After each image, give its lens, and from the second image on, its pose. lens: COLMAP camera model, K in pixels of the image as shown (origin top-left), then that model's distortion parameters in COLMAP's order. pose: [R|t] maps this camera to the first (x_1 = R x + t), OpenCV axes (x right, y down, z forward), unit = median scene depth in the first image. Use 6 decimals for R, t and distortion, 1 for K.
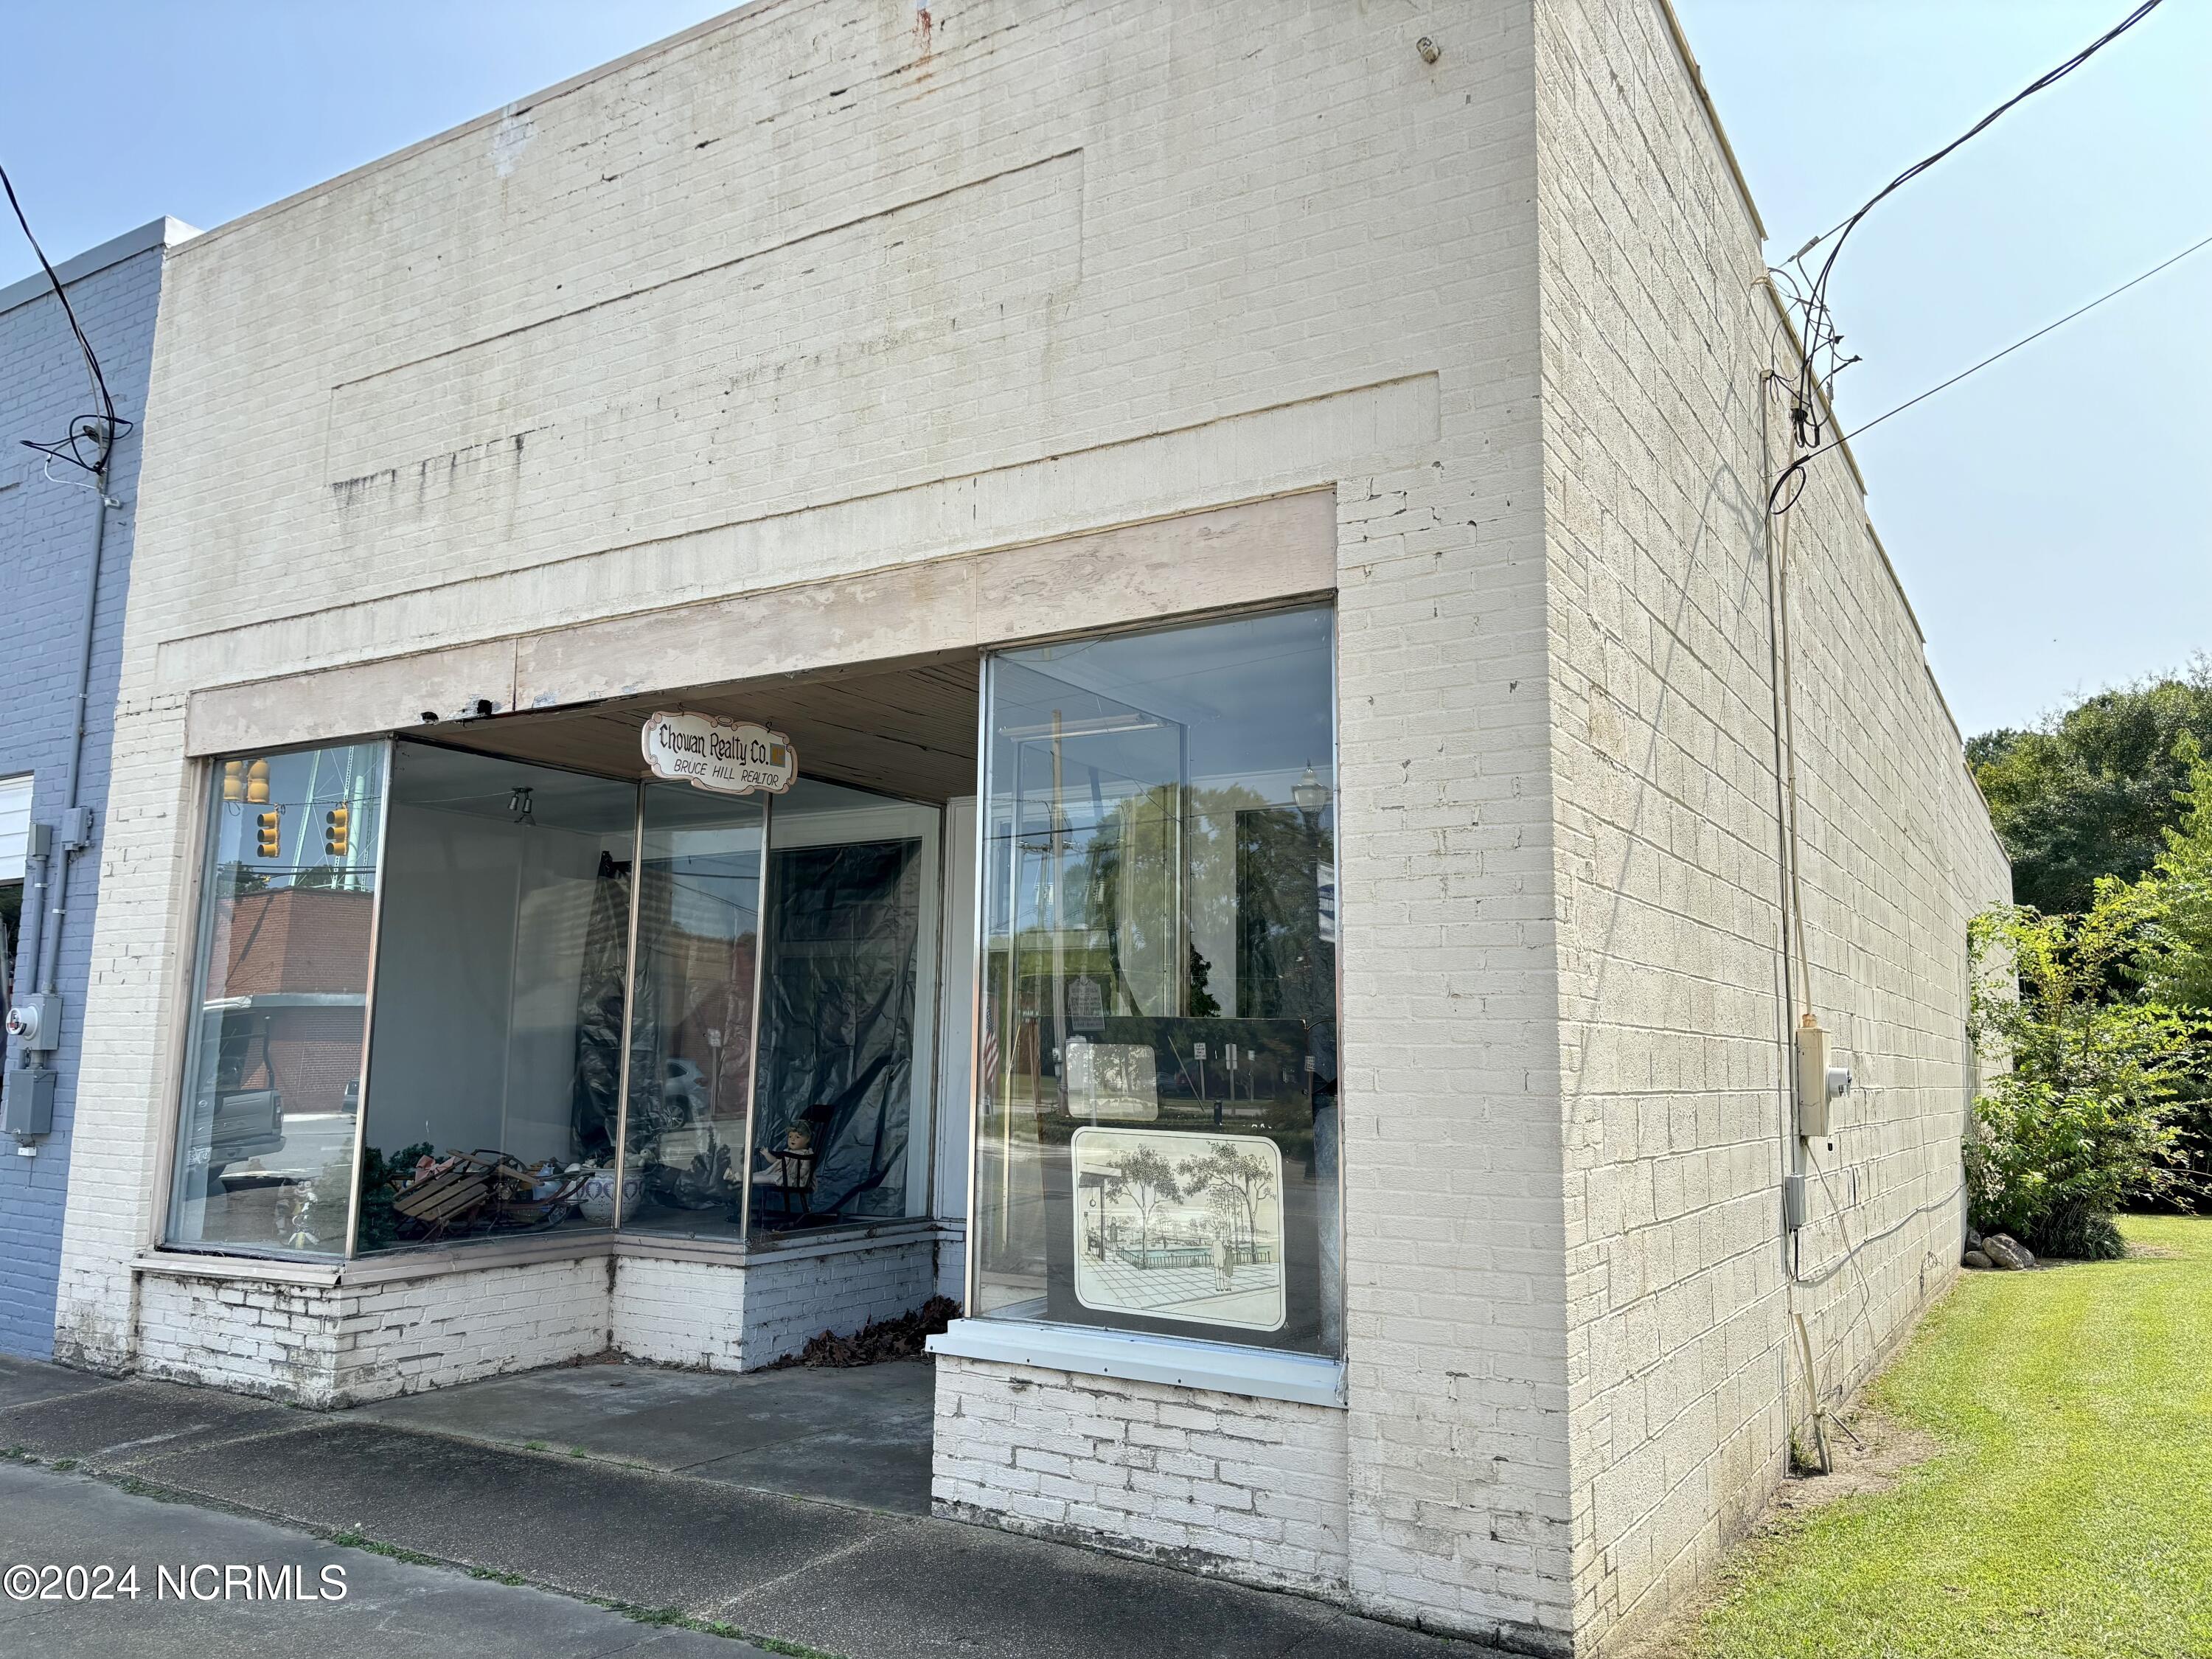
lens RADIAL K [[1697.7, 0, 1124.6], [0, 1697.7, 814.7], [0, 0, 1]] dist [-0.029552, -0.024339]
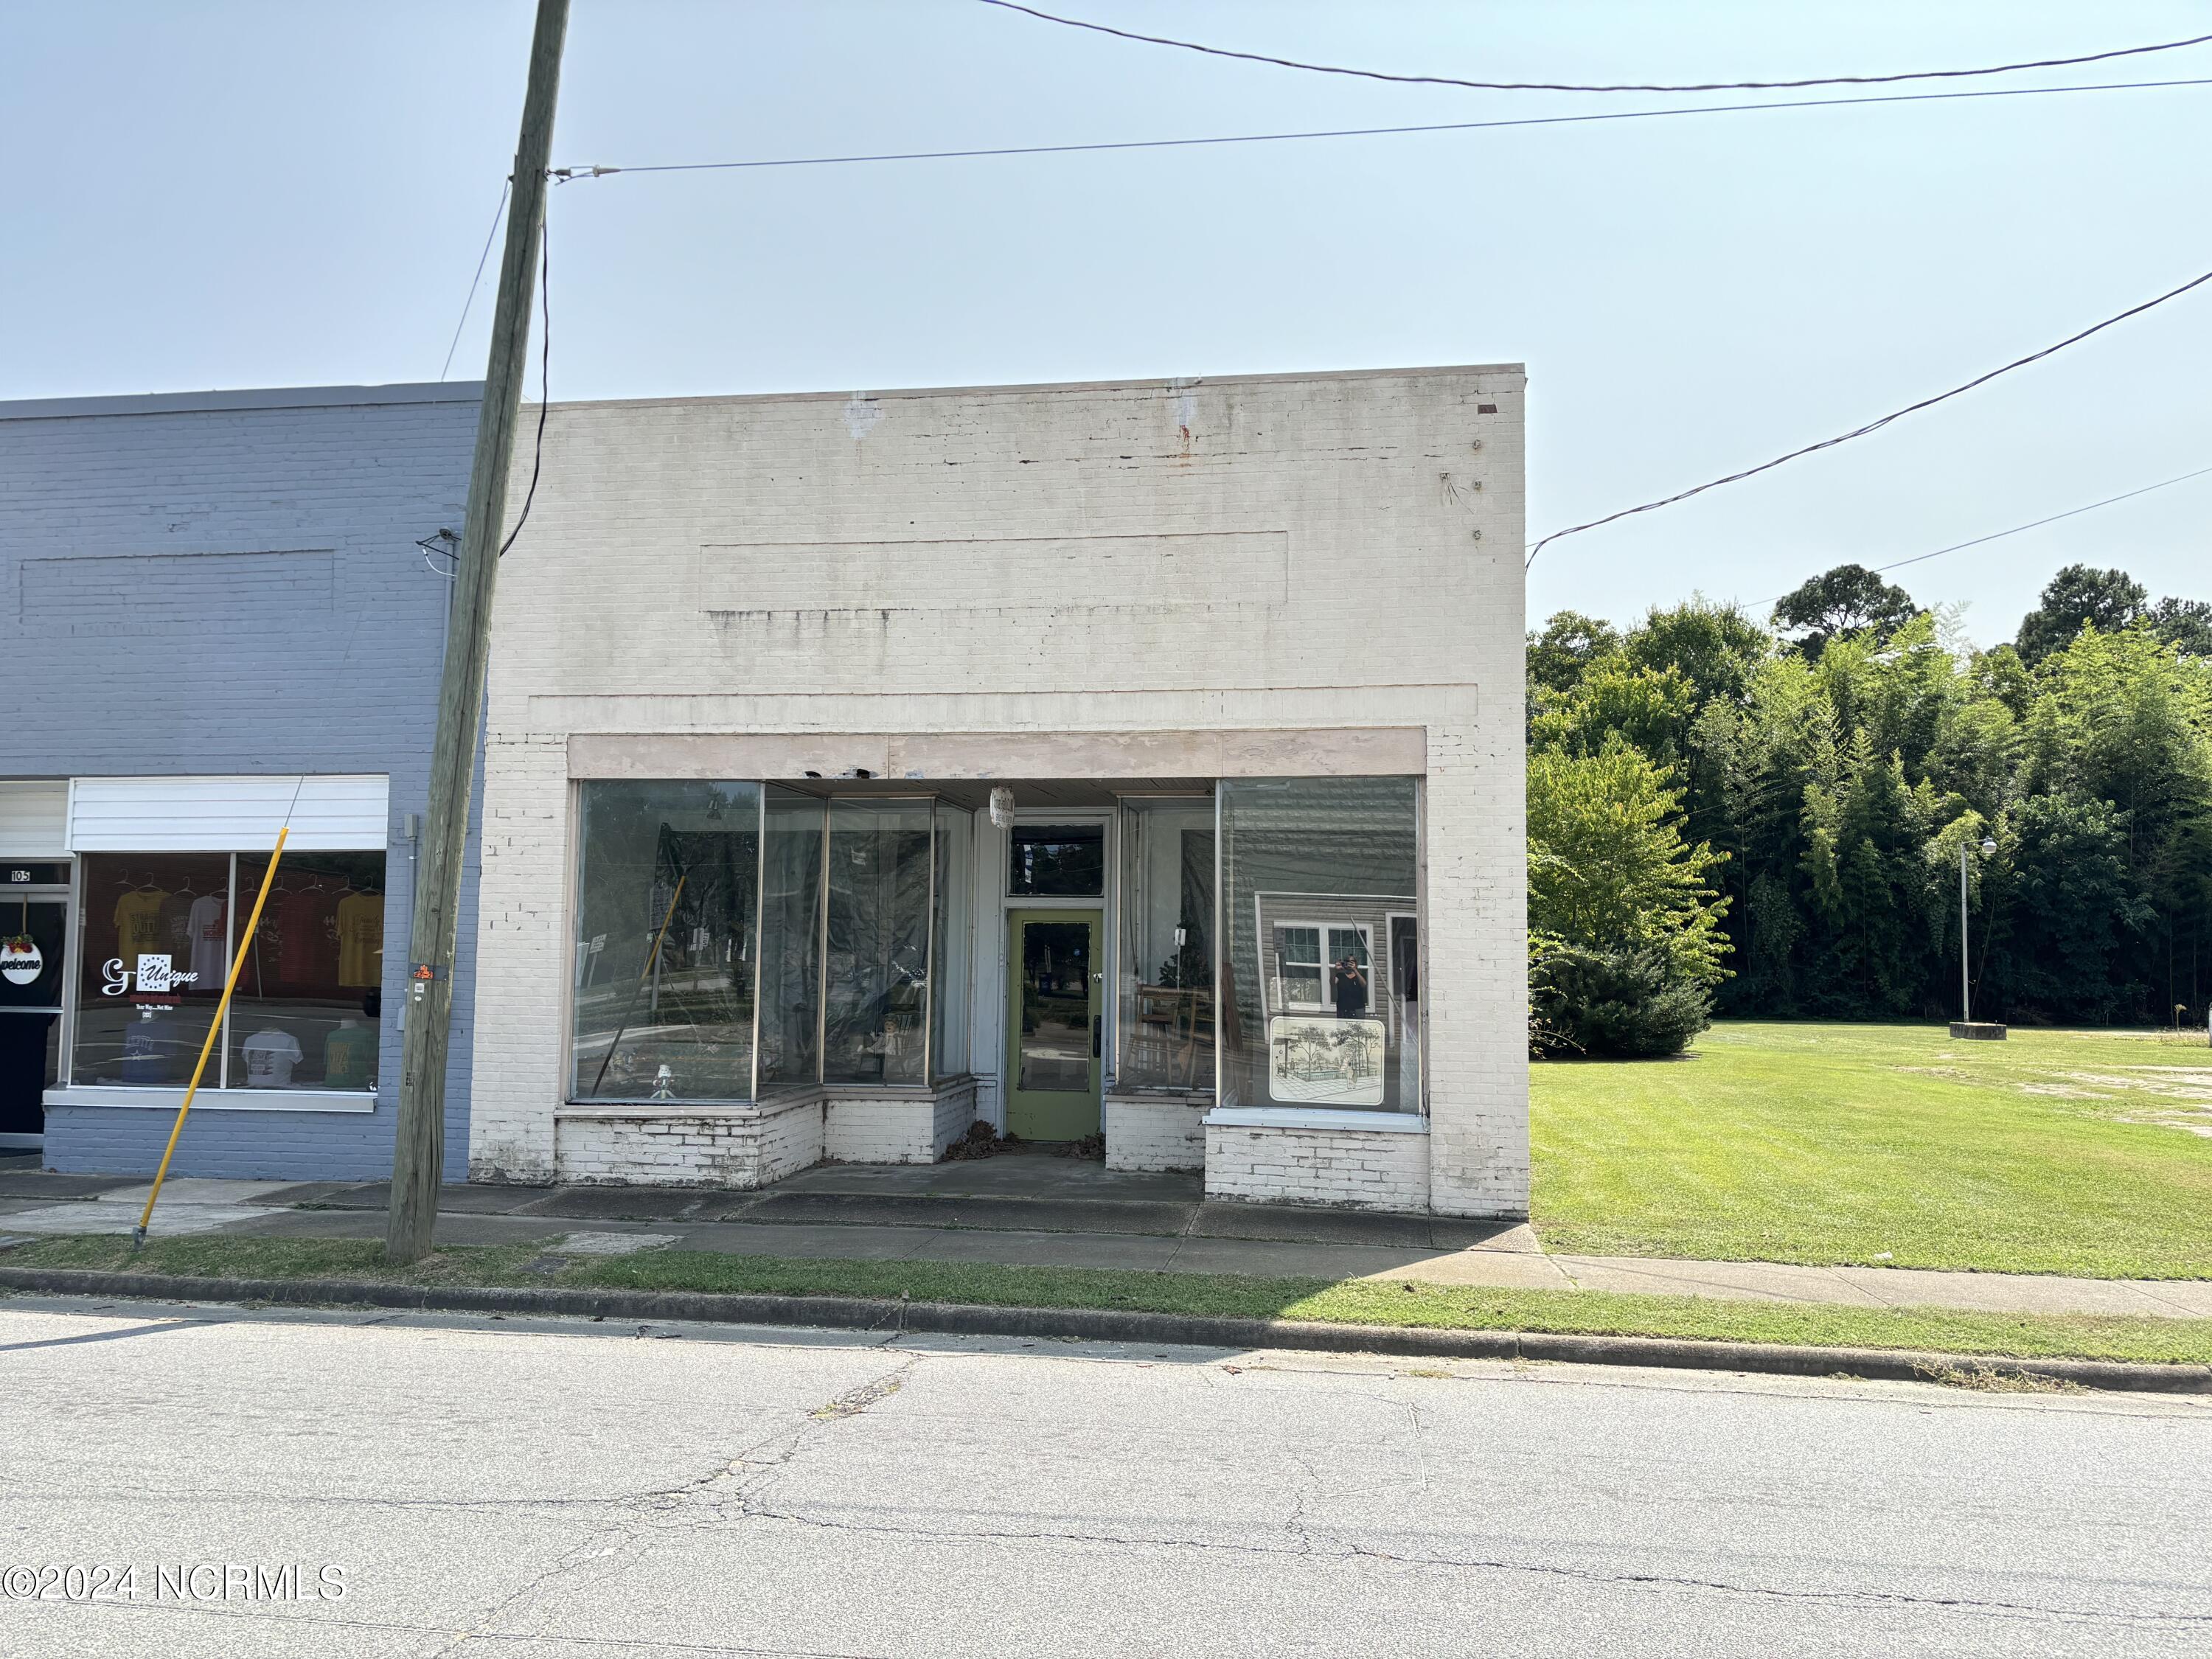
lens RADIAL K [[1697.7, 0, 1096.1], [0, 1697.7, 836.7], [0, 0, 1]] dist [-0.029552, -0.024339]
pose [[0.931707, 0.027771, 0.362148, -0.827480], [-0.056422, 0.996035, 0.068778, -0.139769], [-0.358802, -0.084514, 0.929580, -0.706009]]
